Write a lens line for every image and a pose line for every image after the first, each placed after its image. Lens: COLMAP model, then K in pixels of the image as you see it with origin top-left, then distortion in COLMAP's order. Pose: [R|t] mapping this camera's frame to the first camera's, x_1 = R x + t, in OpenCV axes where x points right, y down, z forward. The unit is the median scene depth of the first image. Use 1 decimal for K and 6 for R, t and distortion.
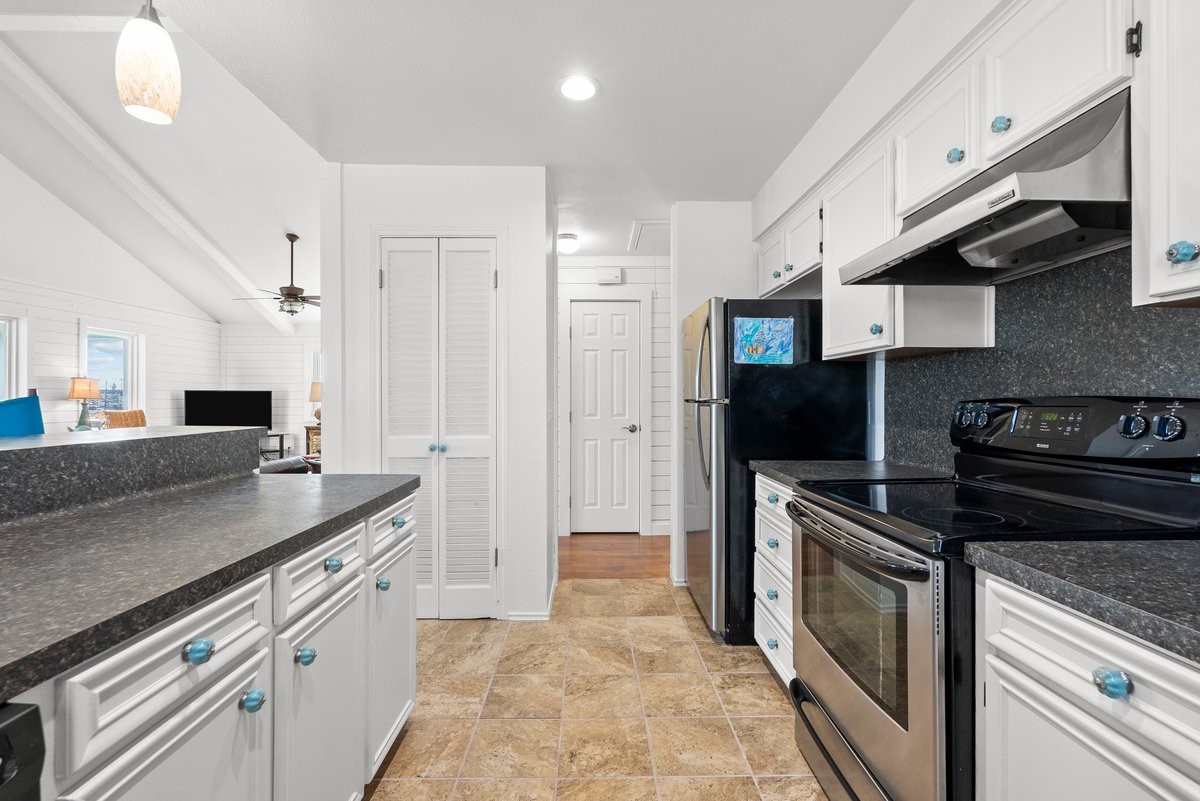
lens RADIAL K [[528.4, 0, 598.9], [0, 528.4, 401.3], [0, 0, 1]] dist [-0.008327, 0.000711]
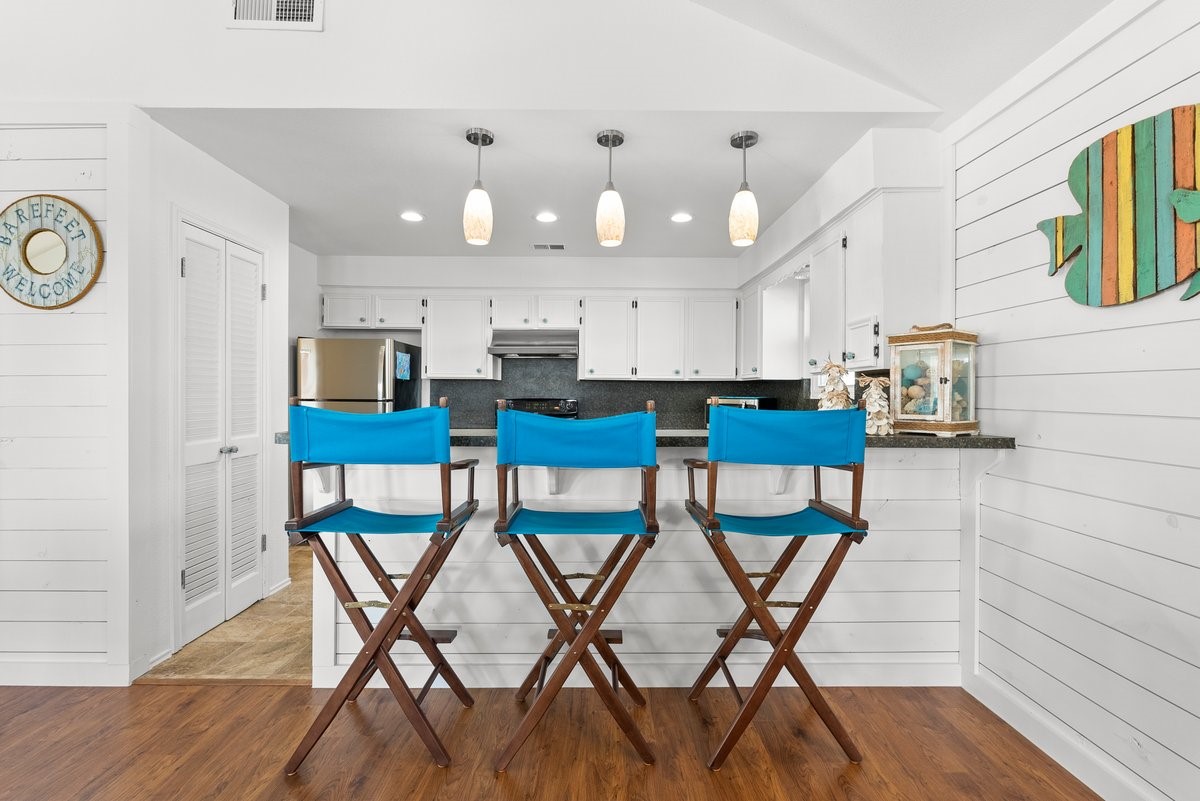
lens RADIAL K [[528.4, 0, 594.7], [0, 528.4, 396.4], [0, 0, 1]] dist [-0.008327, 0.000711]
pose [[0.021008, -0.003897, 0.999772, -2.310694], [-0.004421, 0.999982, 0.003991, -0.036586], [-0.999770, -0.004504, 0.020990, 0.503946]]
